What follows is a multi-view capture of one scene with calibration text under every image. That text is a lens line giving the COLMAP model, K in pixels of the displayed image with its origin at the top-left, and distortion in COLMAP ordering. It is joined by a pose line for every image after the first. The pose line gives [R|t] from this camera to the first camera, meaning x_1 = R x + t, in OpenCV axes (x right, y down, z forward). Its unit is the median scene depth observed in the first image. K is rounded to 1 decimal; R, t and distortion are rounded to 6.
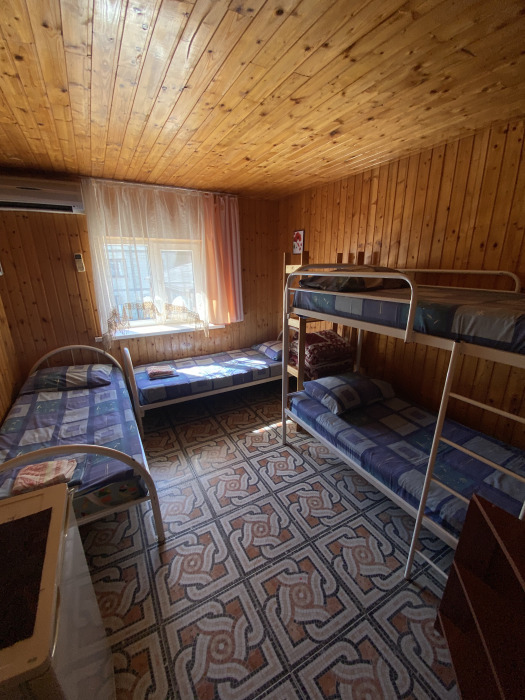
lens RADIAL K [[285.4, 0, 262.3], [0, 285.4, 349.4], [0, 0, 1]] dist [0.002266, -0.011874]
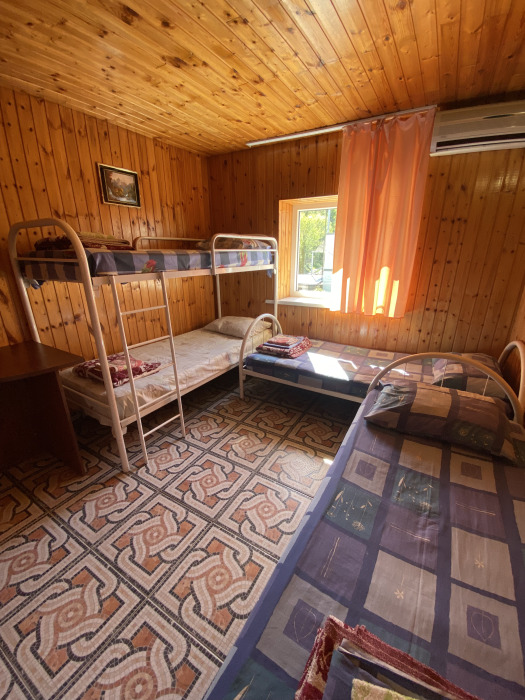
lens RADIAL K [[285.4, 0, 258.4], [0, 285.4, 349.8], [0, 0, 1]] dist [0.002266, -0.011874]
pose [[0.504650, 0.289146, -0.813463, 0.642064], [-0.236013, 0.952559, 0.192172, -0.121203], [0.830437, 0.095008, 0.548951, 0.697346]]
